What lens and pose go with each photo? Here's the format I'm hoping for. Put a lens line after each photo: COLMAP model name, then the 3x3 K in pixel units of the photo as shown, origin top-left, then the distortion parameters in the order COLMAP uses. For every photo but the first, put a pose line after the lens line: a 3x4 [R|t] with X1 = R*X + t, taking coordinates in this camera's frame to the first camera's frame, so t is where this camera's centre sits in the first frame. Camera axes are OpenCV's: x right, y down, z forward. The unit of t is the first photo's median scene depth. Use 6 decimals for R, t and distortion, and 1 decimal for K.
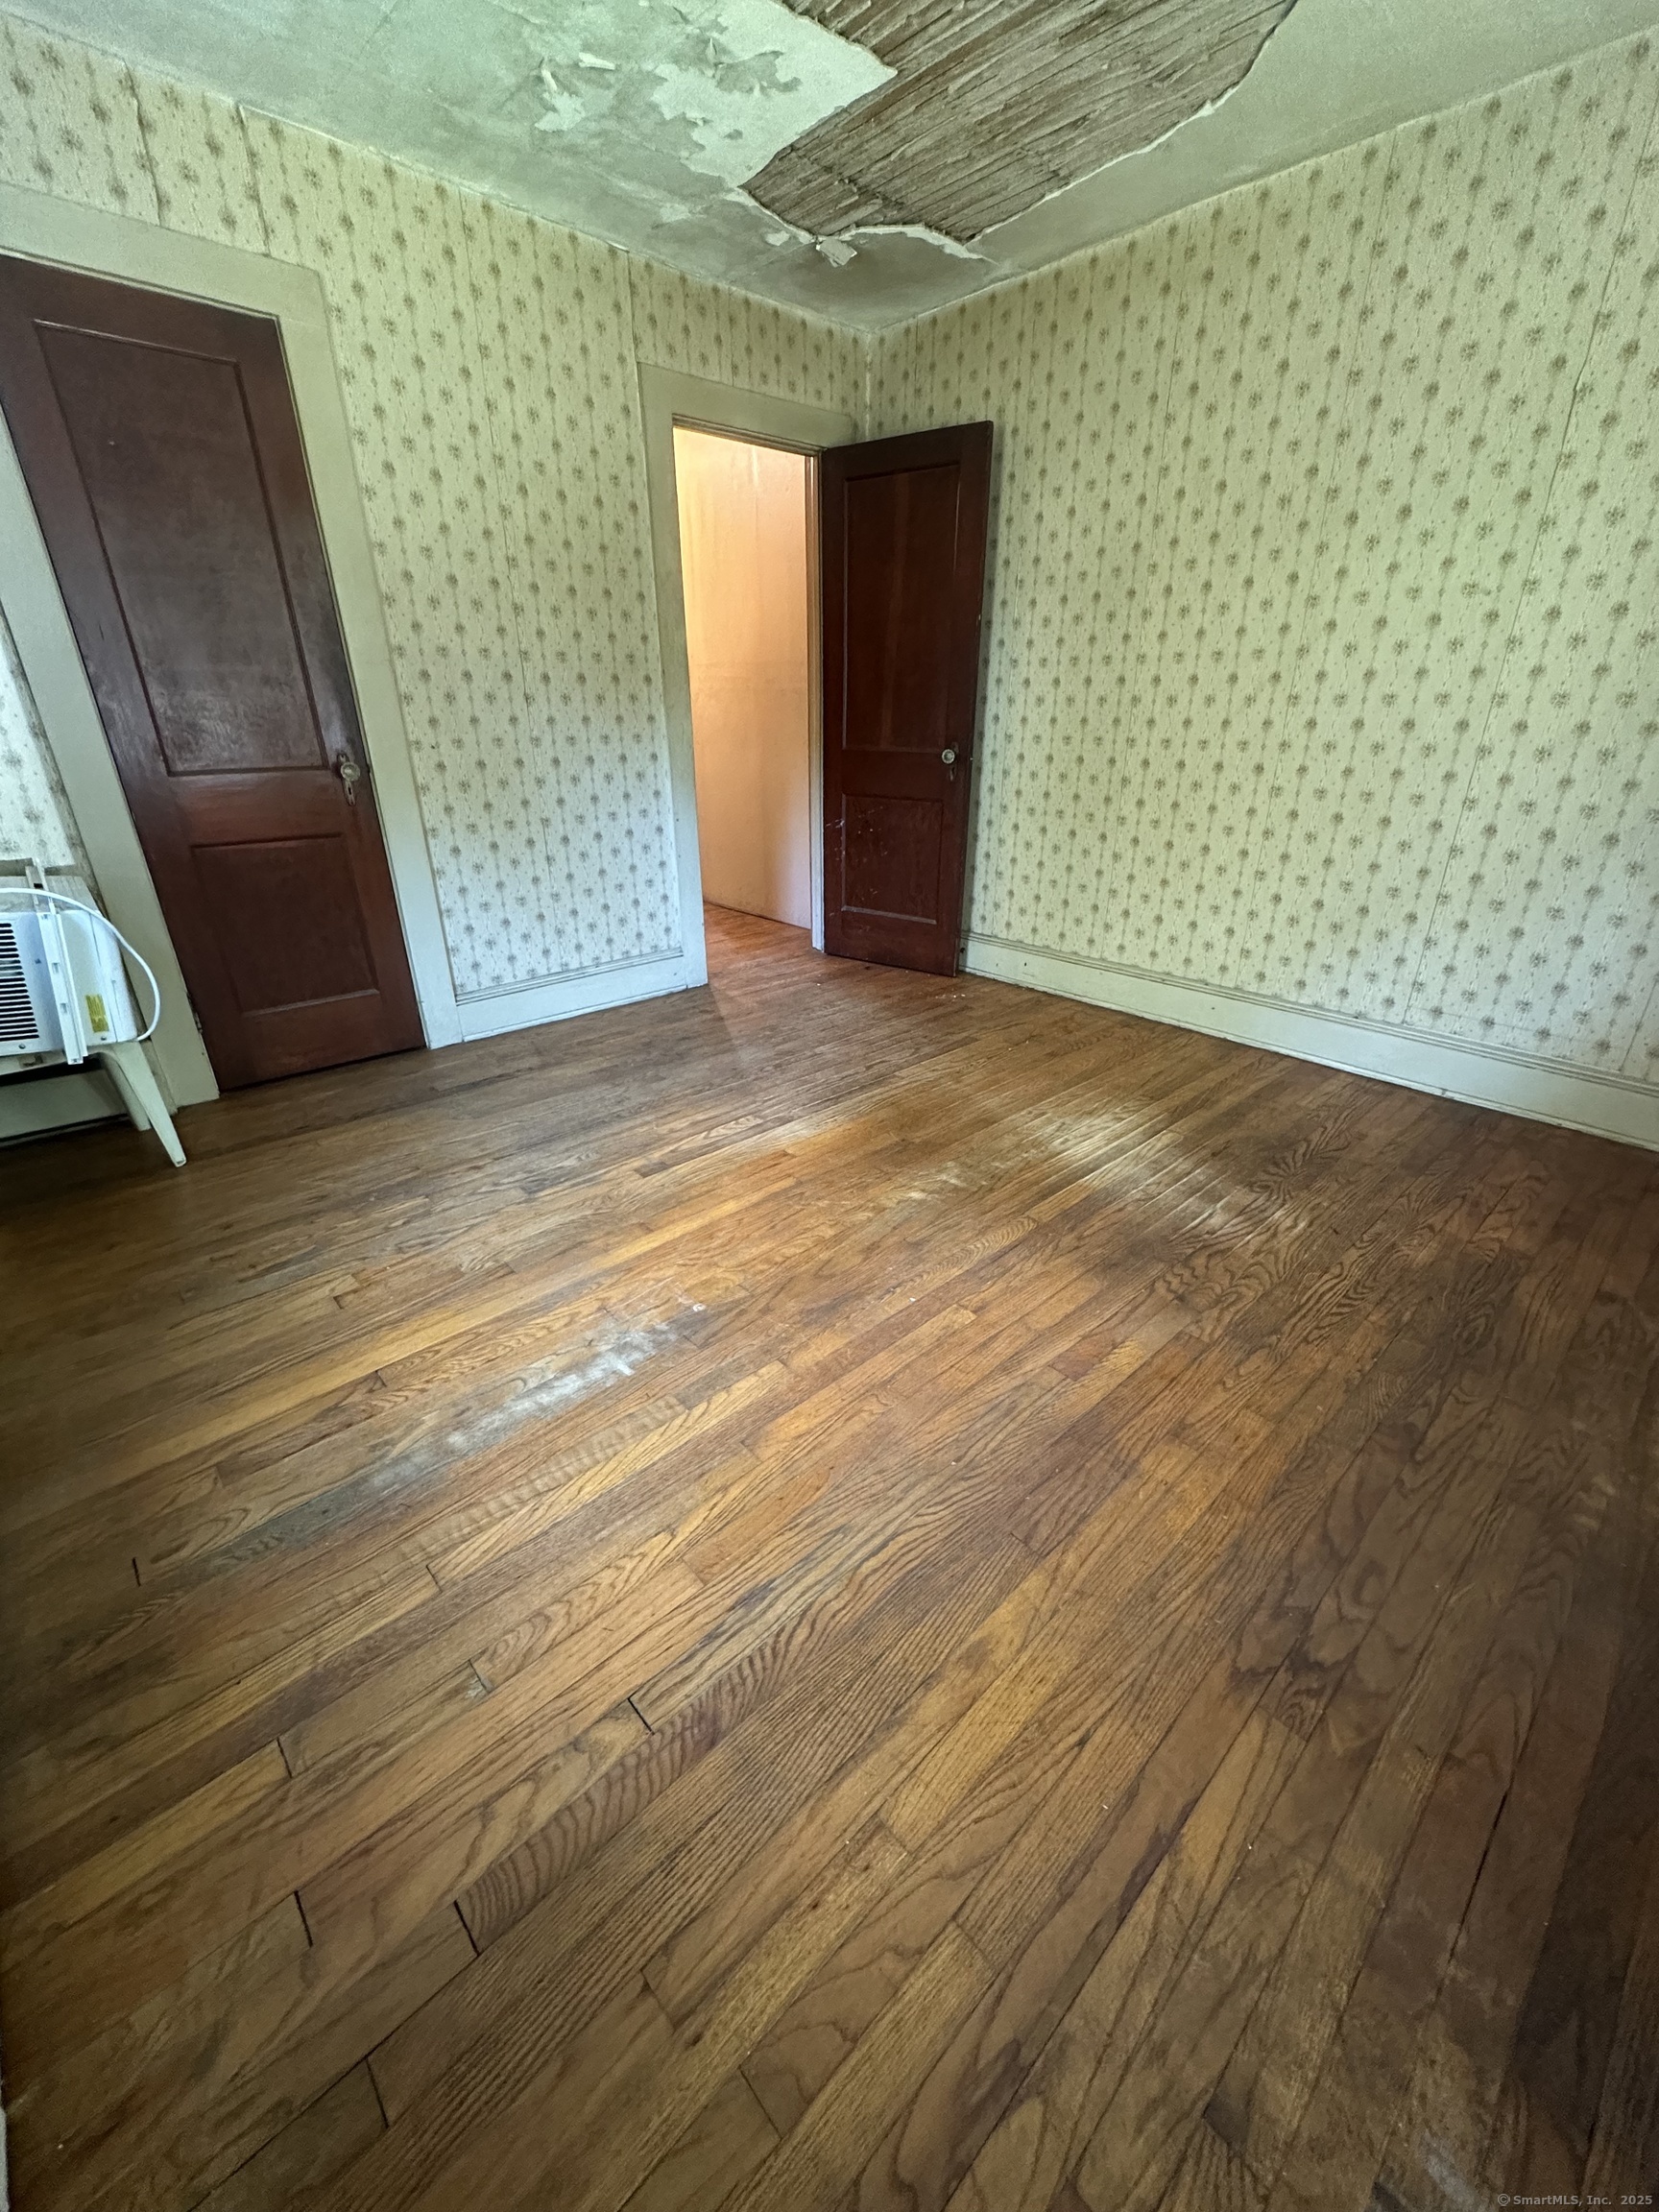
lens RADIAL K [[881.5, 0, 826.9], [0, 881.5, 1107.8], [0, 0, 1]] dist [-0.003227, 0.000278]
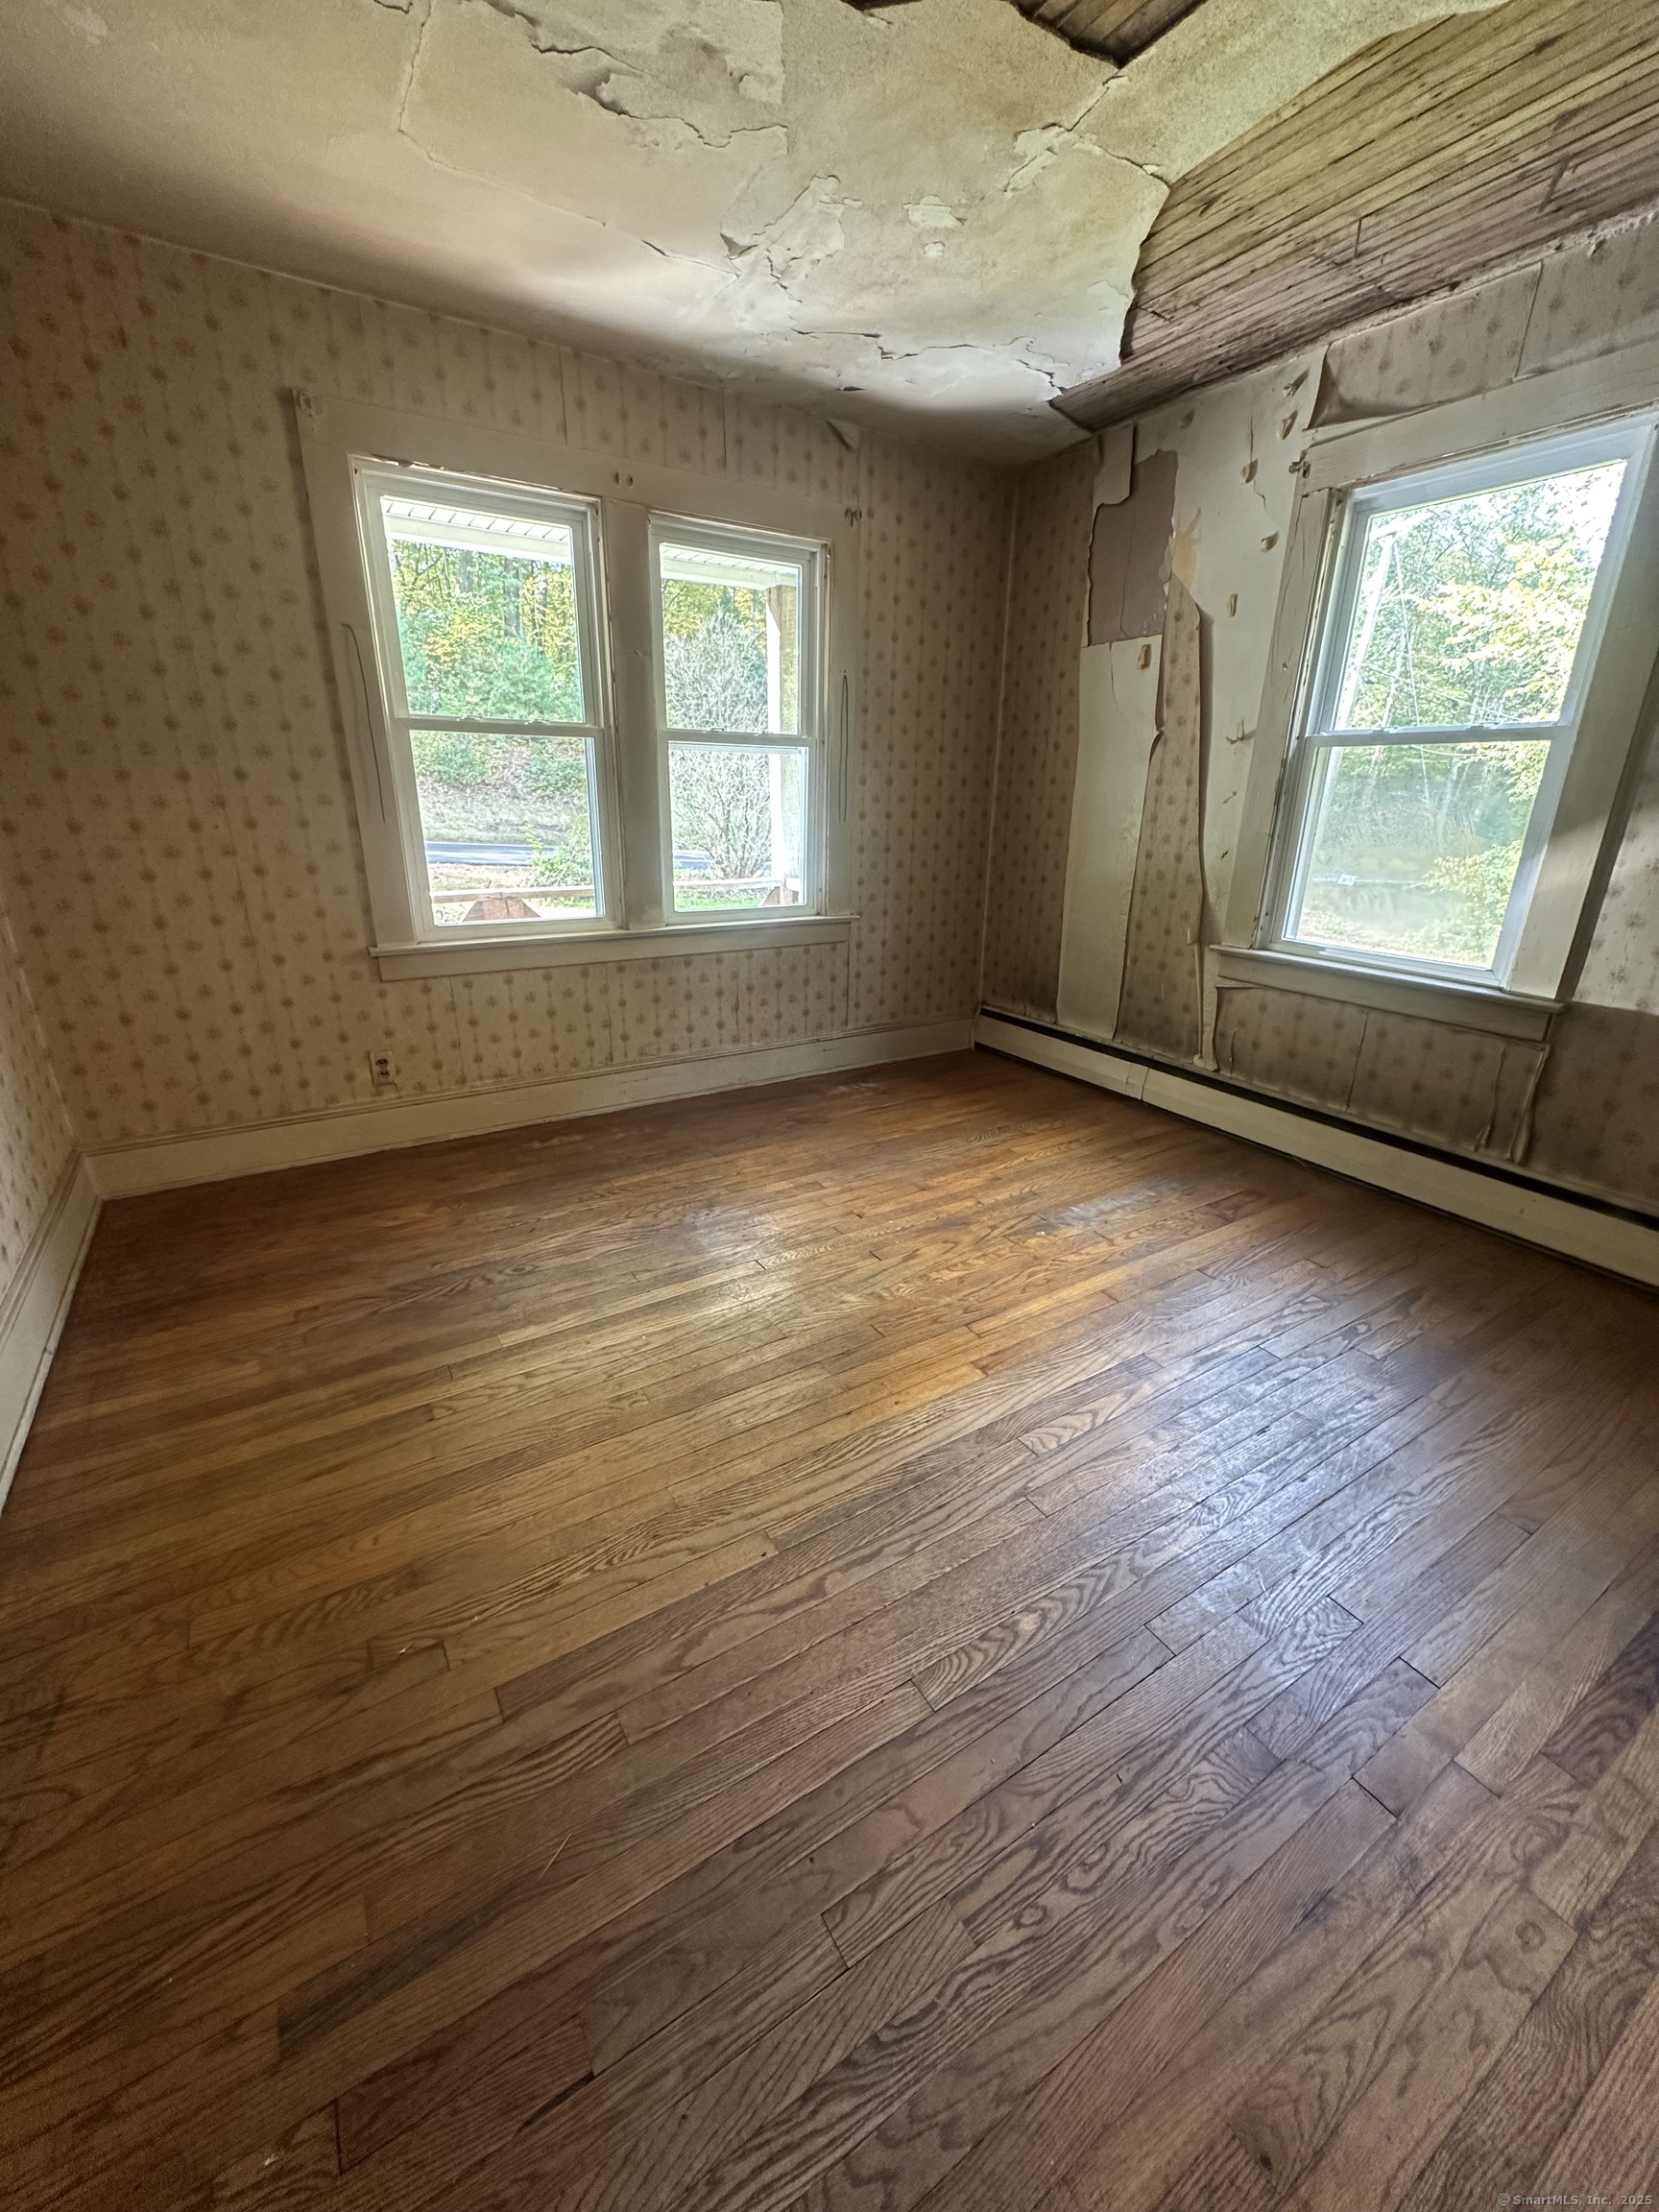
lens RADIAL K [[881.5, 0, 831.9], [0, 881.5, 1106.0], [0, 0, 1]] dist [-0.003227, 0.000278]
pose [[-0.982812, -0.078166, 0.167242, -0.030810], [0.062385, 0.712009, 0.699394, -0.833956], [-0.173746, 0.697806, -0.694895, 1.684602]]
